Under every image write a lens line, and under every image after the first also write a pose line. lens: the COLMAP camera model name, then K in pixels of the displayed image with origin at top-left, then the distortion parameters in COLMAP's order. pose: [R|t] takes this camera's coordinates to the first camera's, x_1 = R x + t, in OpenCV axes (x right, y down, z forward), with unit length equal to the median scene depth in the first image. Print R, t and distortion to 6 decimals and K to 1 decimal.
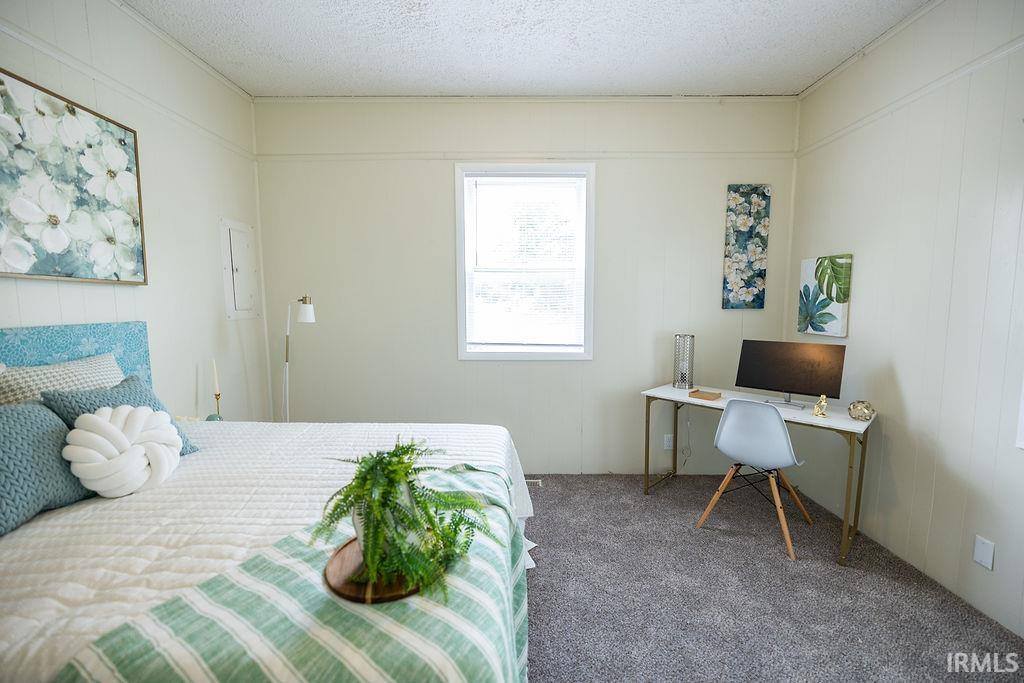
lens RADIAL K [[429.8, 0, 510.3], [0, 429.8, 339.3], [0, 0, 1]] dist [-0.000391, 0.000030]
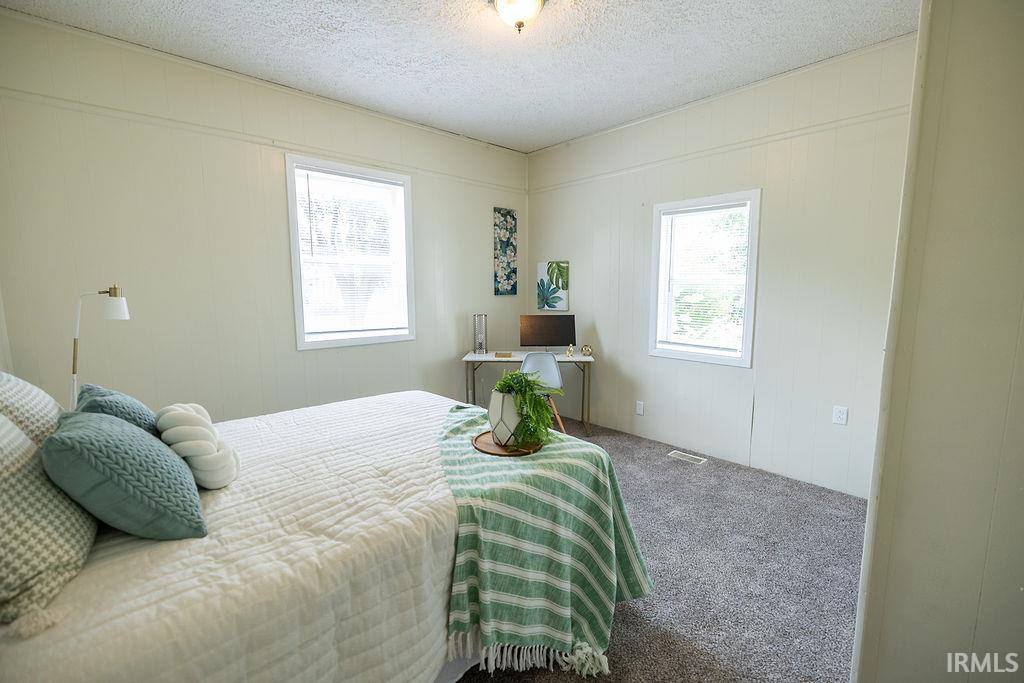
lens RADIAL K [[445.3, 0, 510.6], [0, 445.3, 337.7], [0, 0, 1]] dist [0.001254, 0.000133]
pose [[0.729465, -0.080768, 0.679233, -0.534137], [0.069894, 0.996608, 0.043445, 0.008938], [-0.680438, 0.015783, 0.732635, -0.112905]]
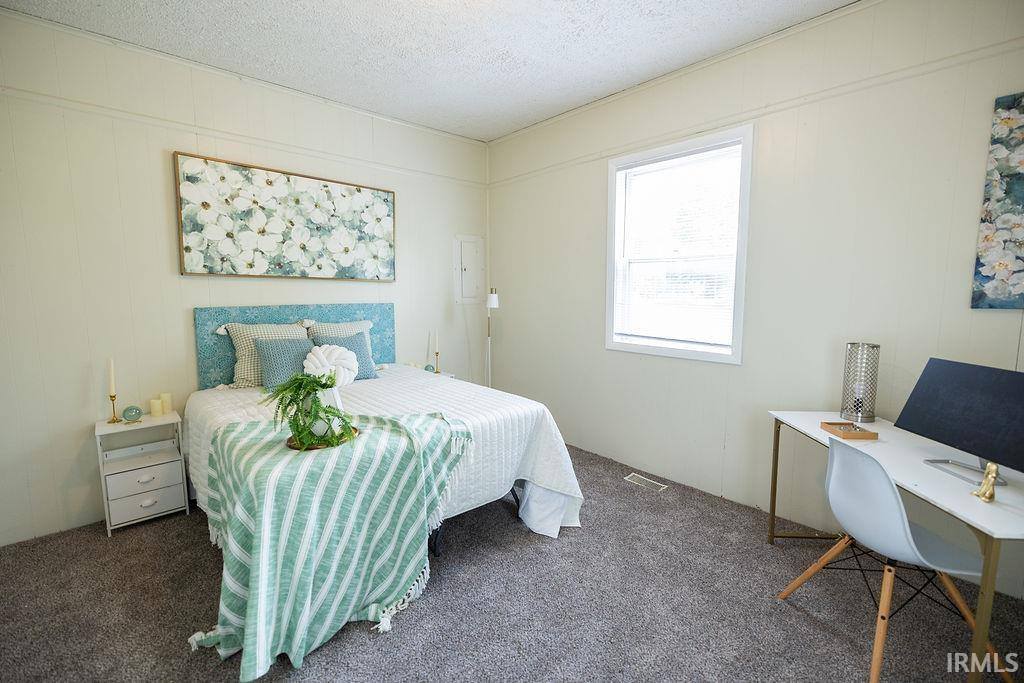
lens RADIAL K [[437.9, 0, 509.7], [0, 437.9, 335.9], [0, 0, 1]] dist [0.000720, 0.000178]
pose [[0.680150, 0.079856, -0.728711, 0.575624], [-0.068966, 0.996611, 0.044843, -0.016734], [0.729822, 0.019757, 0.683352, 0.115711]]
